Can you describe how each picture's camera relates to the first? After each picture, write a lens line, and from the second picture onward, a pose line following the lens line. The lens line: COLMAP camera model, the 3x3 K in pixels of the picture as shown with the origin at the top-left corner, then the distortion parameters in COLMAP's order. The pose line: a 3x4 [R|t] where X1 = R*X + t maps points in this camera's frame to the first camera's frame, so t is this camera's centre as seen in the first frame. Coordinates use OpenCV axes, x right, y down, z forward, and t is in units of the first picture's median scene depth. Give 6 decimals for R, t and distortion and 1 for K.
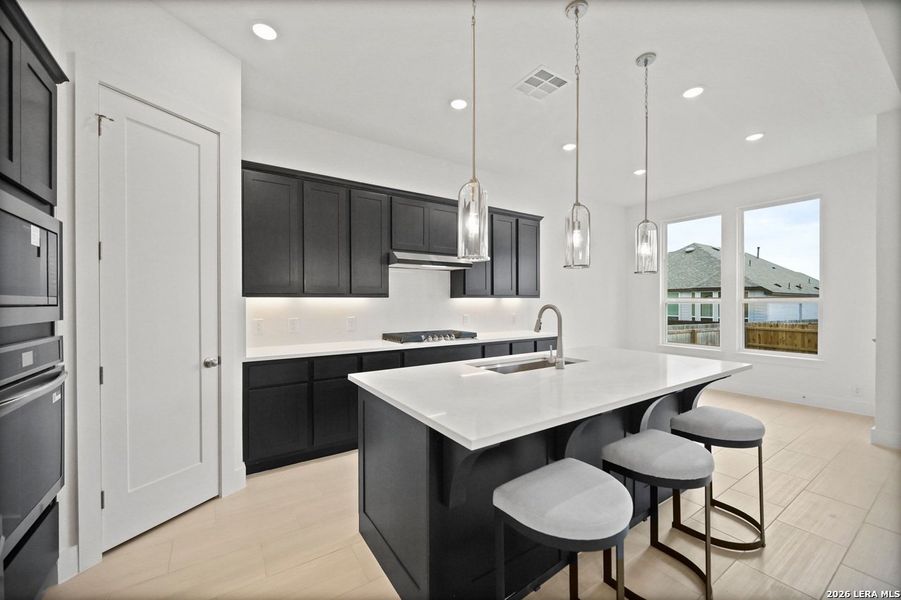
lens RADIAL K [[359.2, 0, 456.6], [0, 359.2, 300.4], [0, 0, 1]] dist [0.001413, -0.000500]
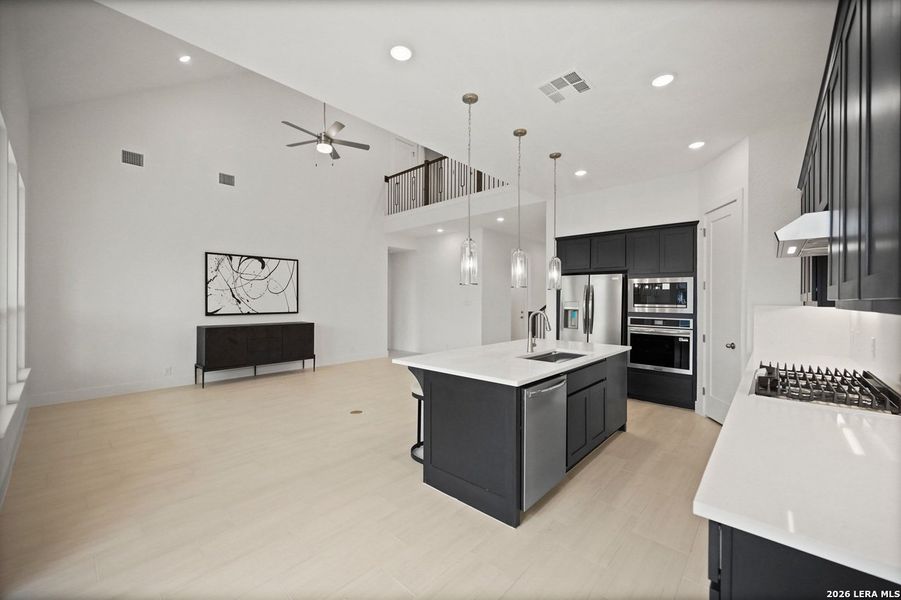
lens RADIAL K [[359.2, 0, 447.3], [0, 359.2, 298.8], [0, 0, 1]] dist [0.001413, -0.000500]
pose [[-0.973734, -0.002324, -0.227676, 0.608415], [-0.004010, 0.999968, 0.006943, -0.029889], [0.227653, 0.007674, -0.973712, 1.492718]]
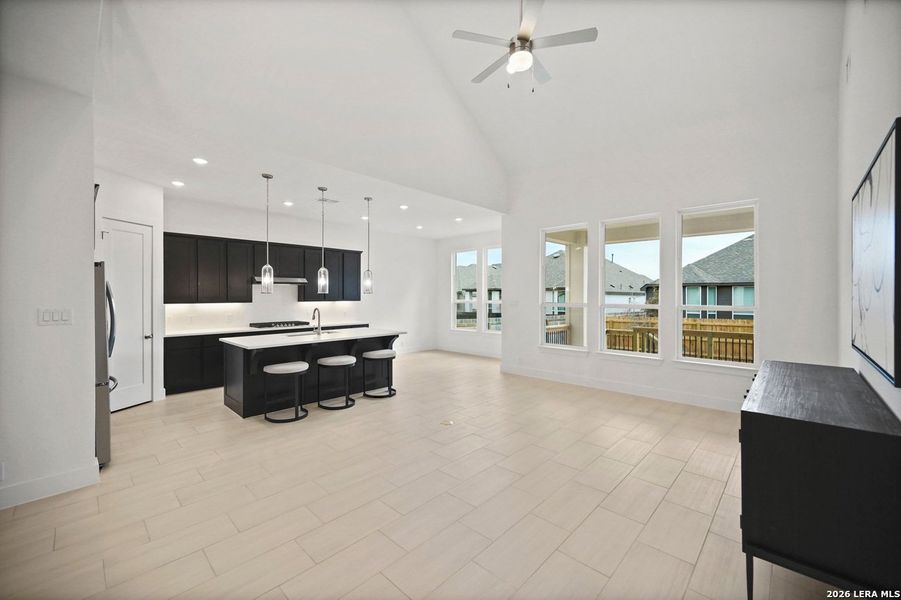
lens RADIAL K [[359.2, 0, 452.4], [0, 359.2, 295.2], [0, 0, 1]] dist [0.001413, -0.000500]
pose [[0.976953, -0.001516, 0.213451, 0.395934], [0.002209, 0.999993, -0.003010, -0.037014], [-0.213445, 0.003412, 0.976949, -0.939172]]
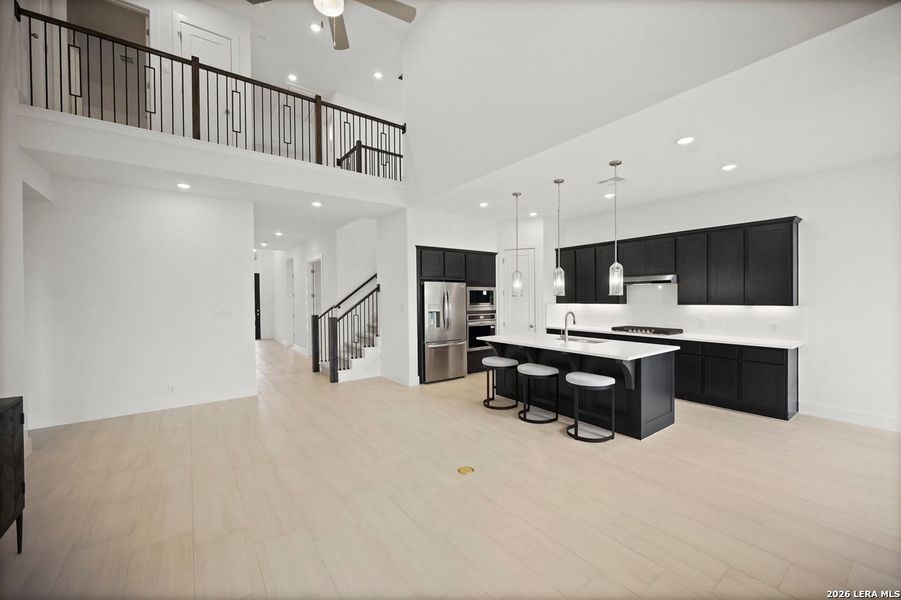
lens RADIAL K [[359.2, 0, 452.1], [0, 359.2, 298.8], [0, 0, 1]] dist [0.001413, -0.000500]
pose [[0.046766, 0.003666, -0.998899, 1.496139], [0.003204, 0.999988, 0.003820, -0.044610], [0.998901, -0.003379, 0.046754, 0.127784]]
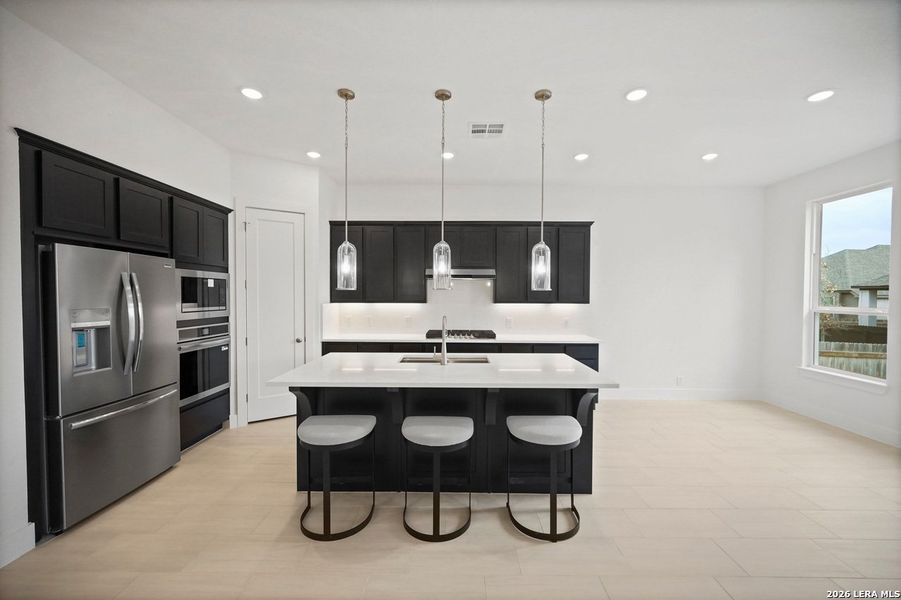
lens RADIAL K [[359.2, 0, 454.6], [0, 359.2, 301.1], [0, 0, 1]] dist [0.001413, -0.000500]
pose [[0.827101, 0.013266, -0.561896, 0.657434], [-0.005858, 0.999871, 0.014982, -0.037931], [0.562022, -0.009100, 0.827072, -0.047001]]
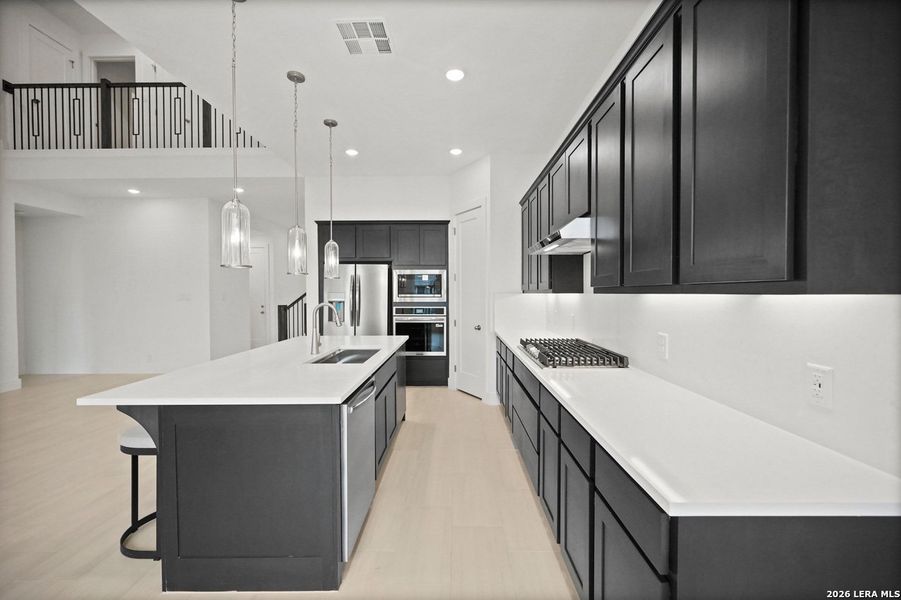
lens RADIAL K [[359.2, 0, 451.9], [0, 359.2, 298.2], [0, 0, 1]] dist [0.001413, -0.000500]
pose [[-0.568188, 0.019364, -0.822671, 0.646874], [-0.001932, 0.999689, 0.024866, -0.023390], [0.822896, 0.015718, -0.567974, 1.295213]]
